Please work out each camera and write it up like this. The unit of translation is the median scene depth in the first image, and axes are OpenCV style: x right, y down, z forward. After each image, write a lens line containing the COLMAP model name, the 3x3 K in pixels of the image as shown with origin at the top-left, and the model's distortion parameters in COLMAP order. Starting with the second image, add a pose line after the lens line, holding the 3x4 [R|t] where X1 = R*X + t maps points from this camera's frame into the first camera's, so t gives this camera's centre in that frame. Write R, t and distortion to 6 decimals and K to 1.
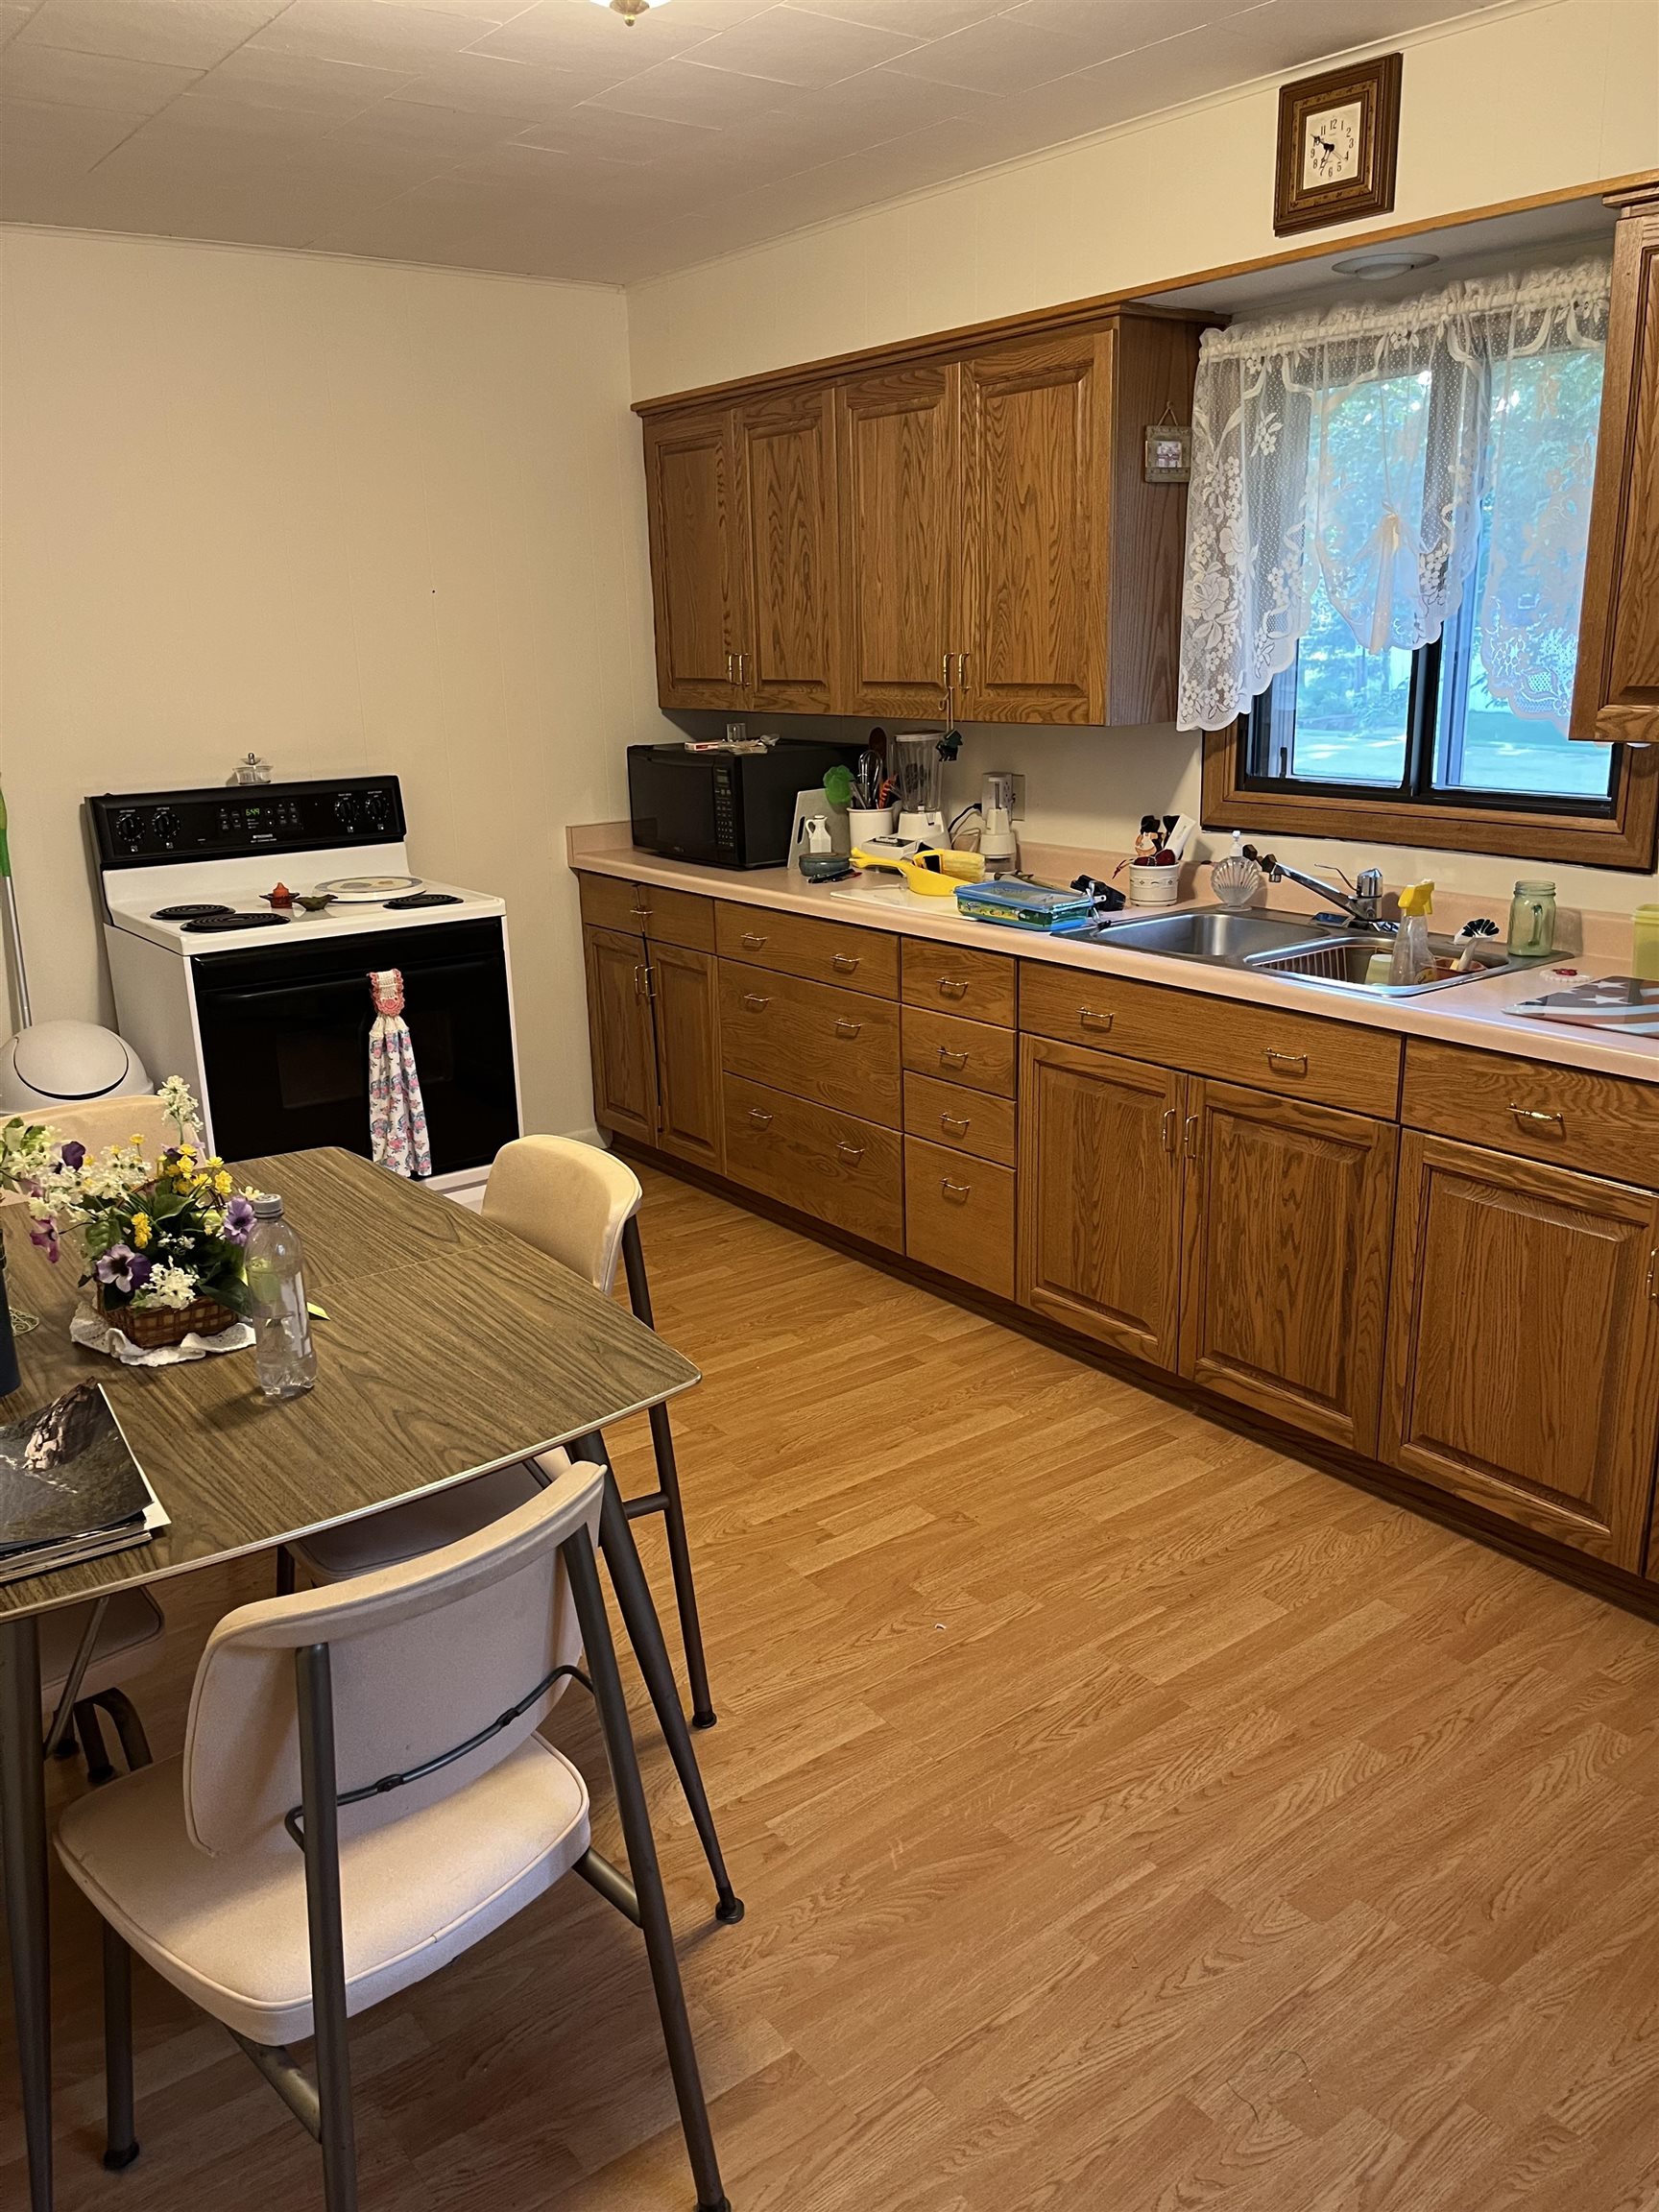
lens RADIAL K [[1689.1, 0, 841.2], [0, 1689.1, 1099.0], [0, 0, 1]] dist [0.060745, -0.080812]
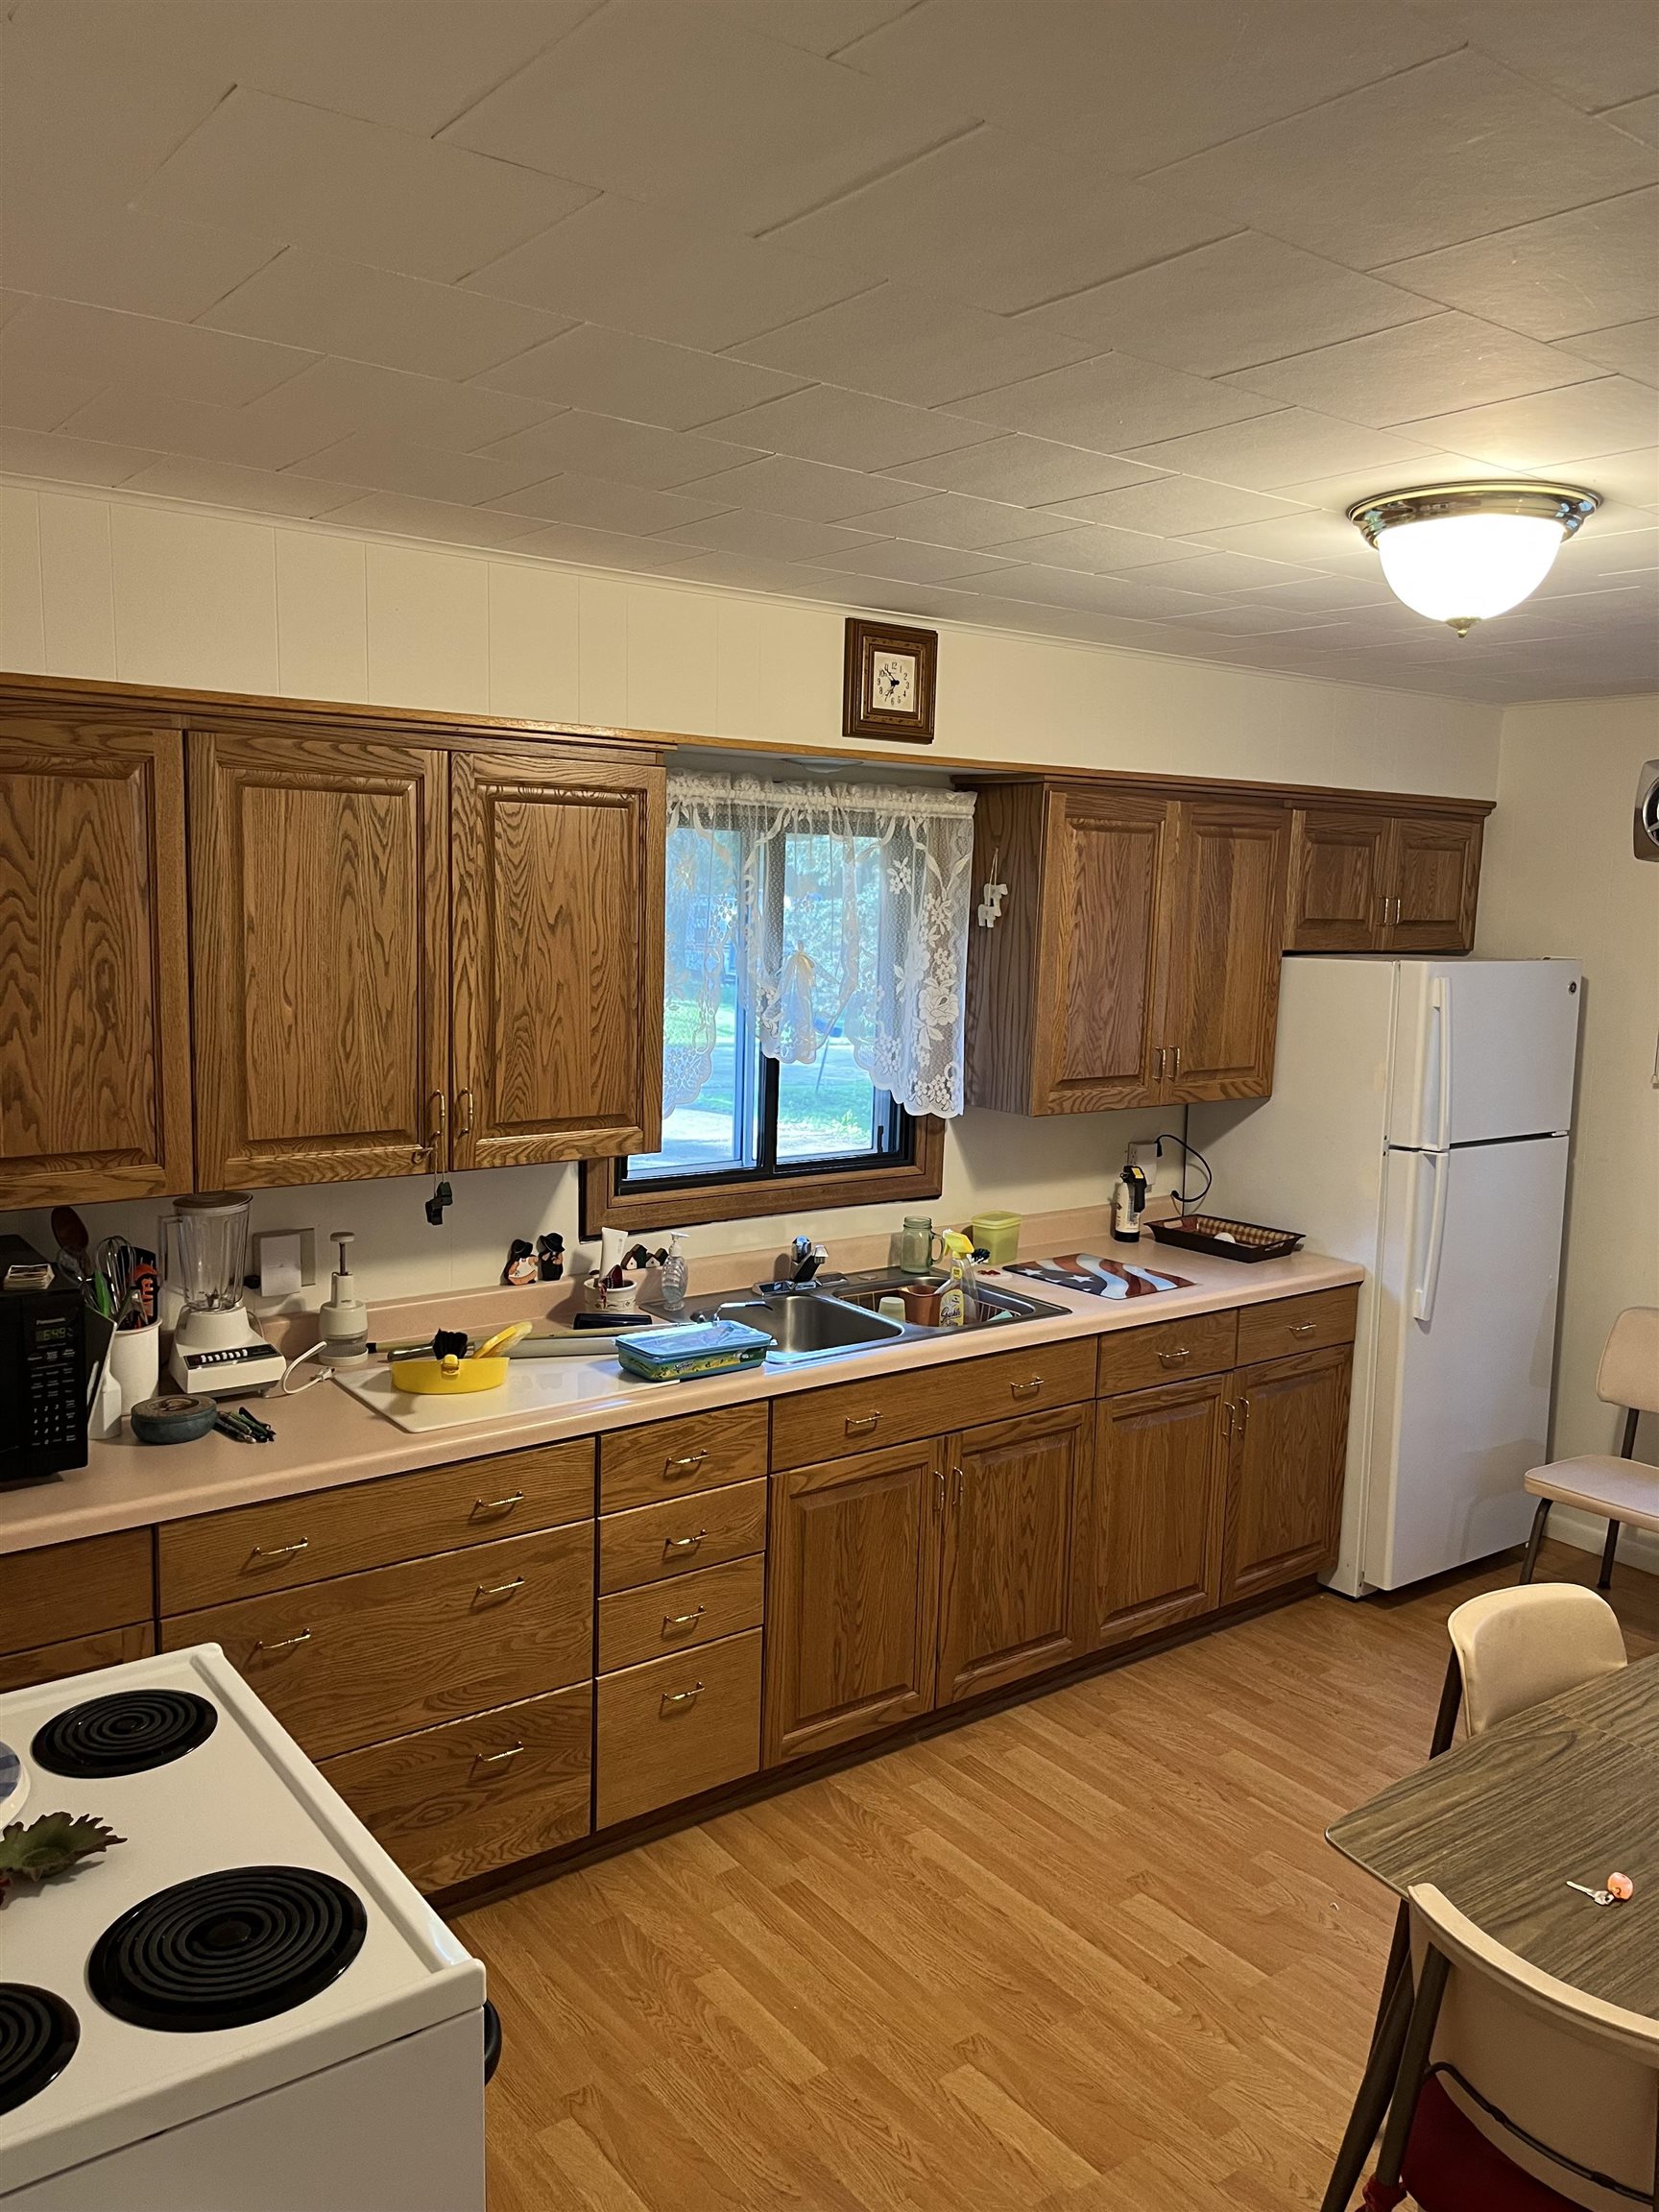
lens RADIAL K [[1689.1, 0, 841.2], [0, 1689.1, 1110.8], [0, 0, 1]] dist [0.060745, -0.080812]
pose [[-0.006033, -0.114084, 0.993453, -0.845038], [0.240542, 0.964135, 0.112178, -0.346930], [-0.970620, 0.239644, 0.021626, 0.933761]]
